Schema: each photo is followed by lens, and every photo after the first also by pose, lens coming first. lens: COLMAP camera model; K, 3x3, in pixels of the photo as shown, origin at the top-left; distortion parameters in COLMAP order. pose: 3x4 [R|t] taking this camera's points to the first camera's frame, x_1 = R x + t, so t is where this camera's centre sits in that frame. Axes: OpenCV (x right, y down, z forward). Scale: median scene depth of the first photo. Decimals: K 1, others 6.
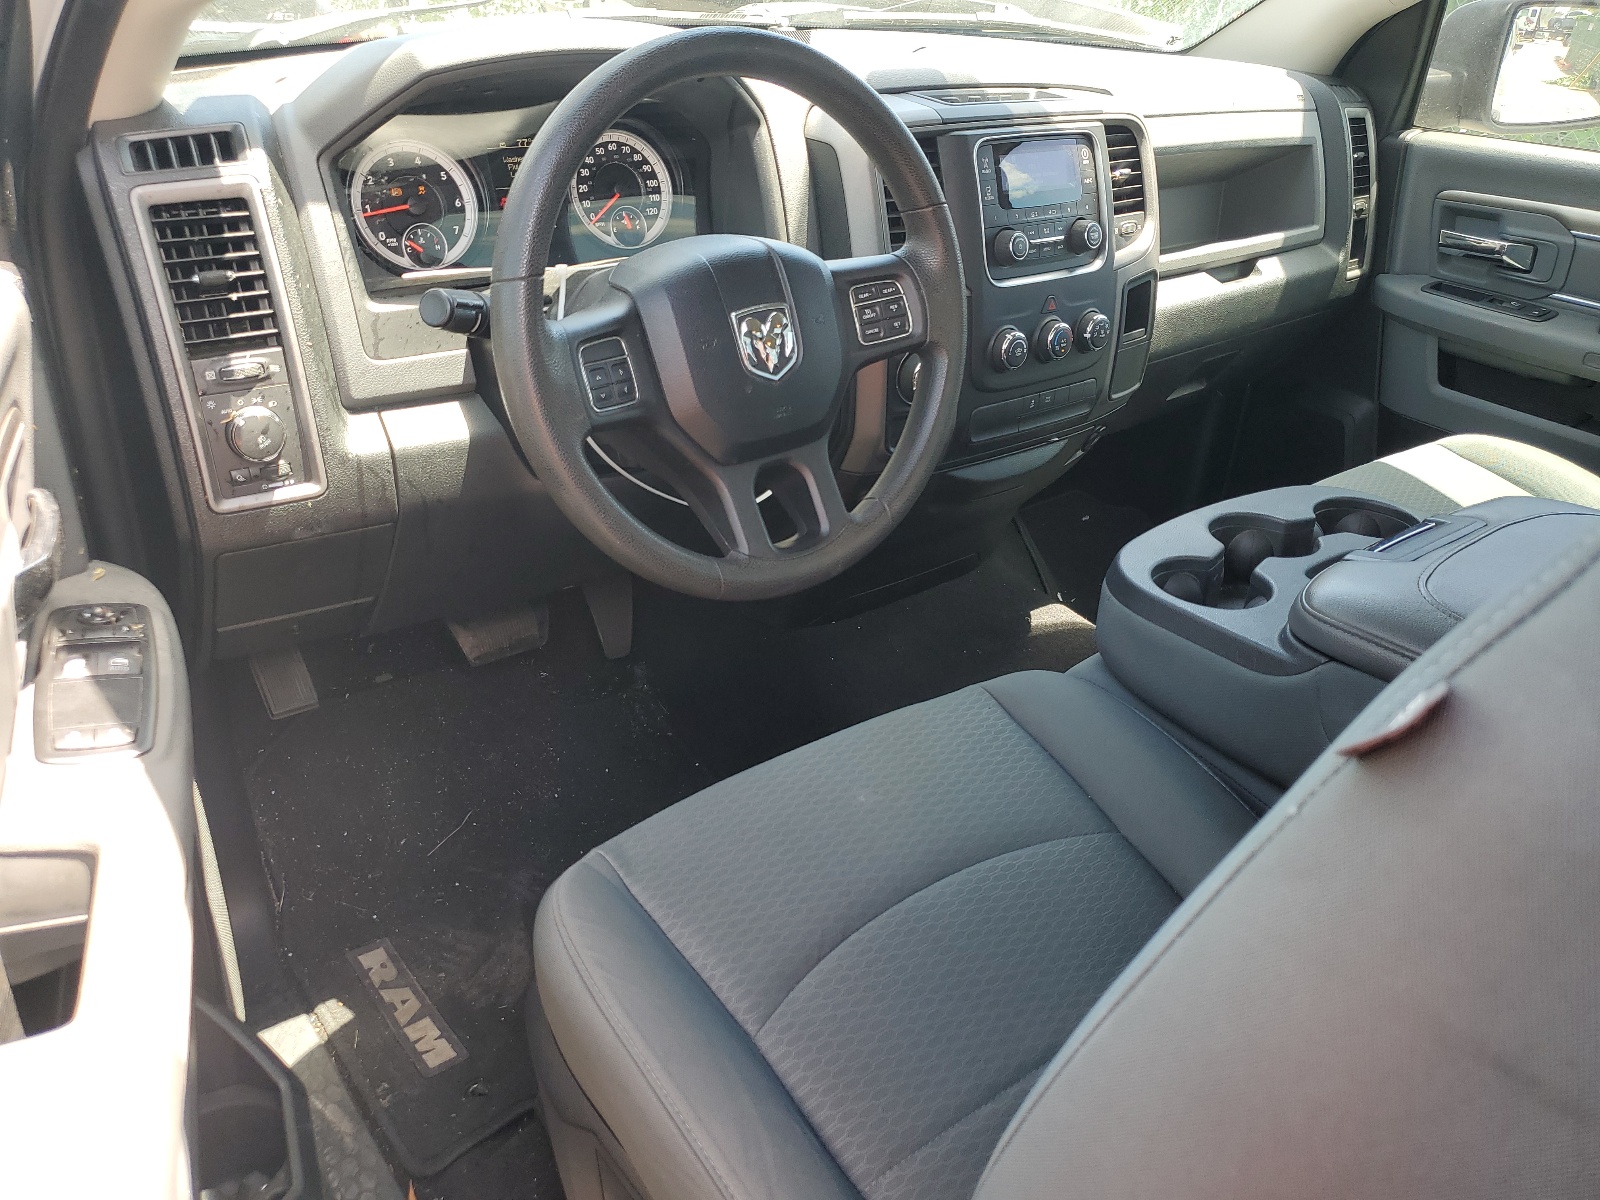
lens RADIAL K [[1191.3, 0, 796.3], [0, 1191.3, 587.4], [0, 0, 1]] dist [-0.004406, -0.001585]
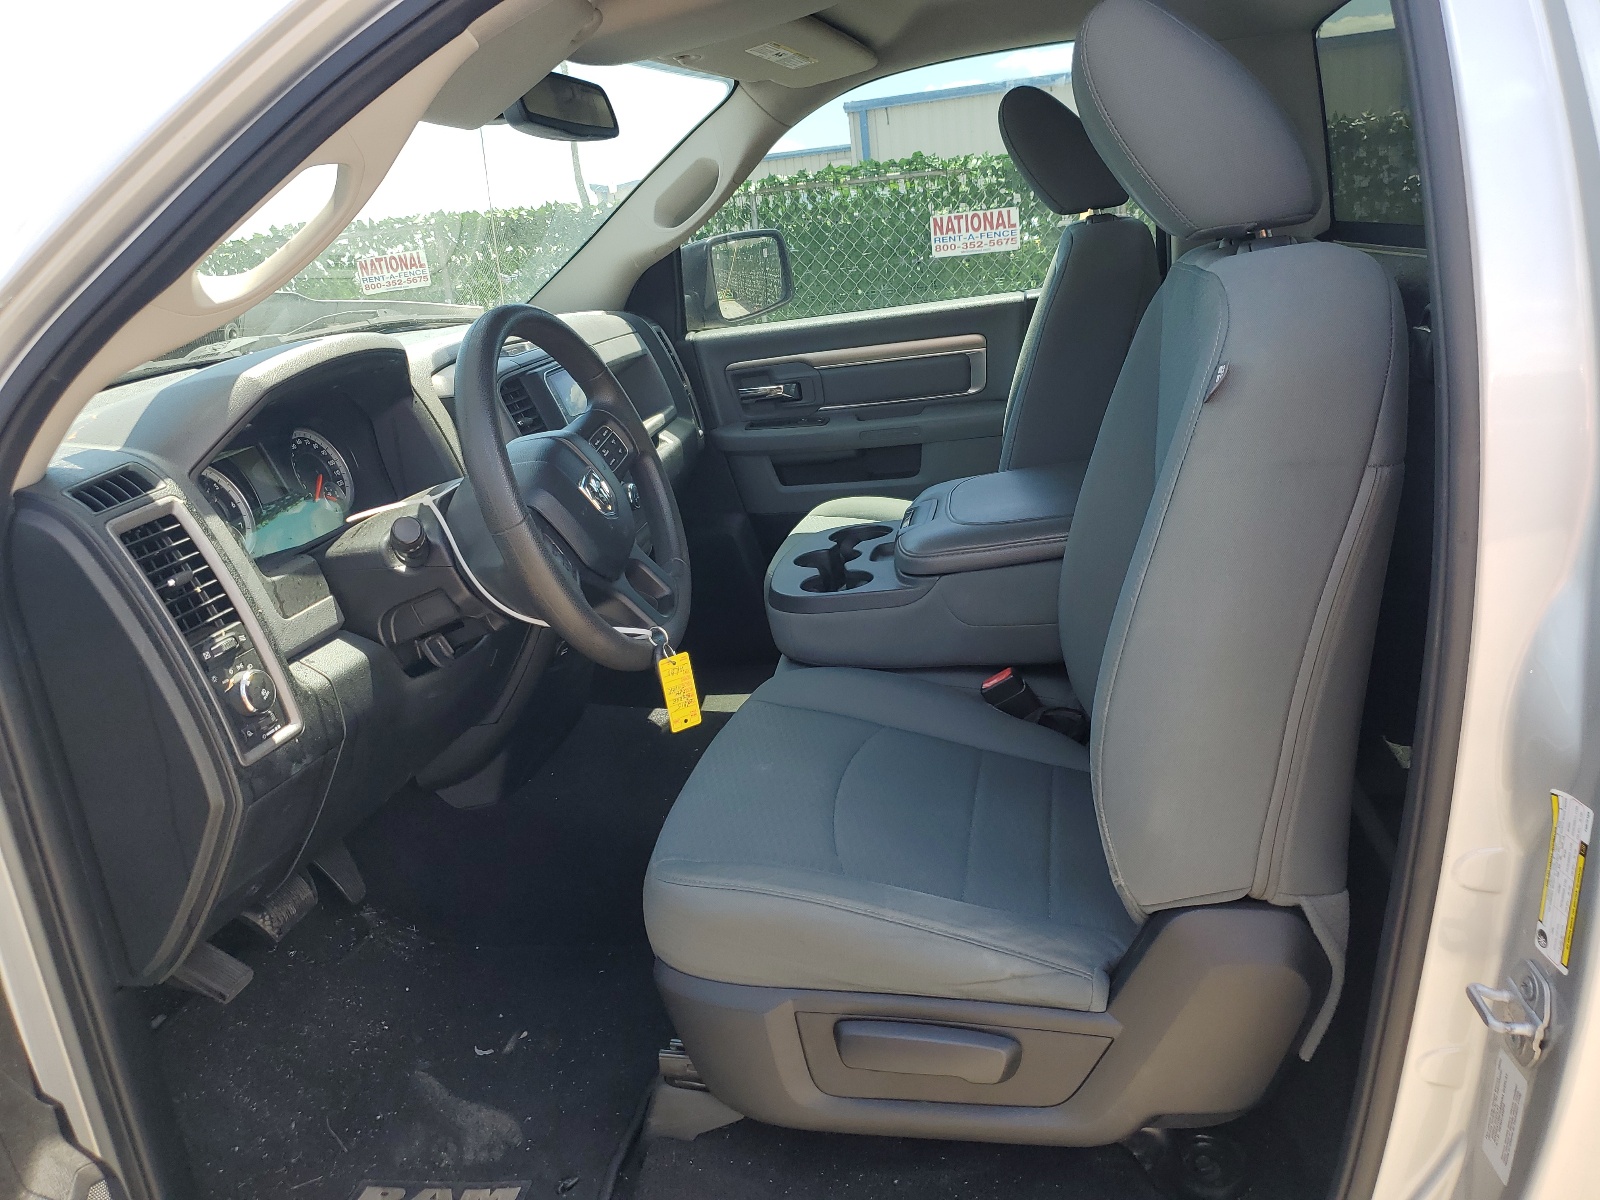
lens RADIAL K [[1191.3, 0, 805.1], [0, 1191.3, 607.8], [0, 0, 1]] dist [-0.004406, -0.001585]
pose [[0.730810, -0.331125, 0.596886, -0.563810], [0.447664, 0.892635, -0.052914, 0.081296], [-0.515280, 0.305874, 0.800579, -0.199297]]
